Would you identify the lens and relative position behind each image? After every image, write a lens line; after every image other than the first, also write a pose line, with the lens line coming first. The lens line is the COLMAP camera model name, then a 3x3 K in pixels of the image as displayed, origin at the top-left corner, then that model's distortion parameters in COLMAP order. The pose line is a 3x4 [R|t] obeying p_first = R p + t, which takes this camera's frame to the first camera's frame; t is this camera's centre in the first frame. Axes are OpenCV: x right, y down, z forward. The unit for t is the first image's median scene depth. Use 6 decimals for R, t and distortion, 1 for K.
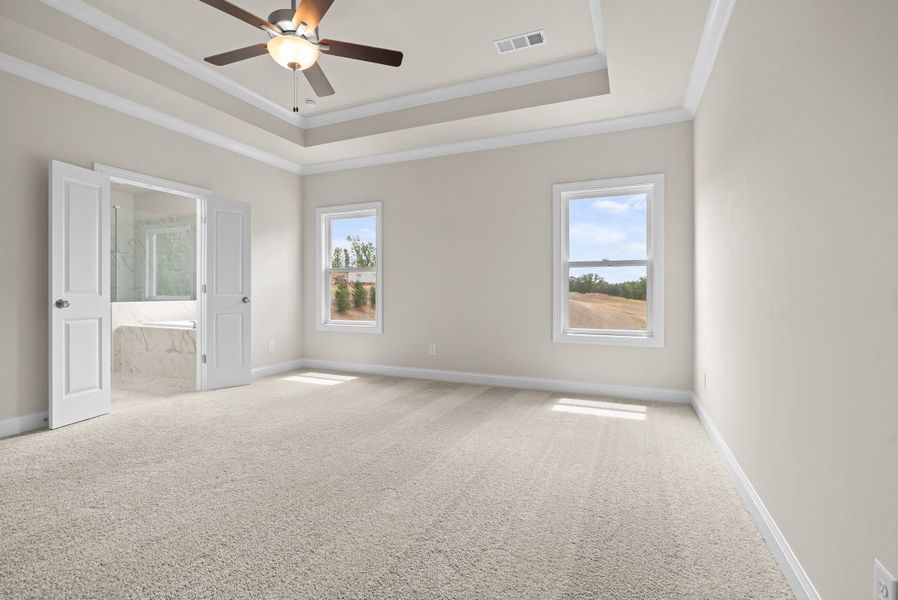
lens RADIAL K [[411.7, 0, 446.5], [0, 411.7, 291.5], [0, 0, 1]] dist [-0.002785, -0.000385]
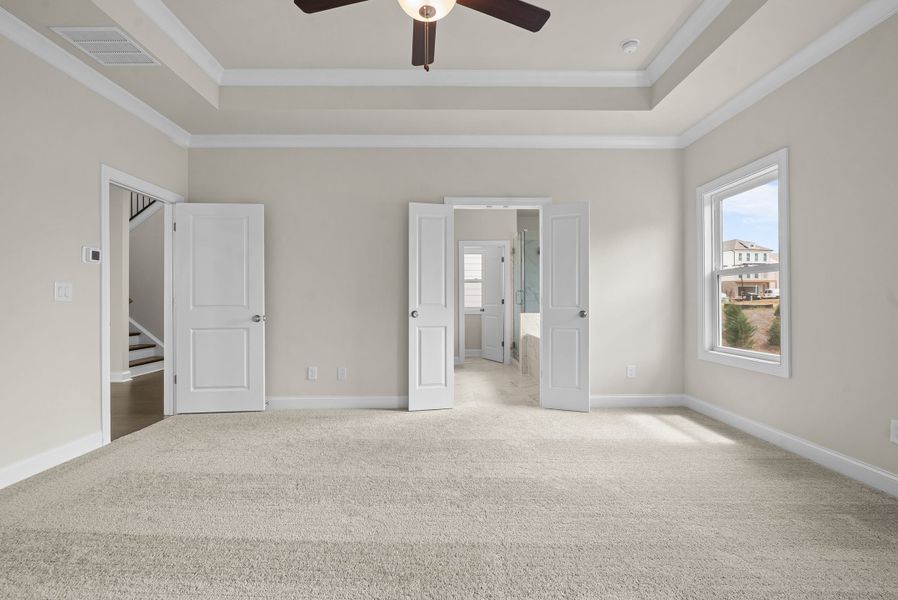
lens RADIAL K [[411.7, 0, 451.2], [0, 411.7, 299.7], [0, 0, 1]] dist [-0.002785, -0.000385]
pose [[0.426831, -0.007187, -0.904303, 0.198934], [-0.000046, 0.999968, -0.007969, -0.003033], [0.904331, 0.003443, 0.426818, 0.418361]]
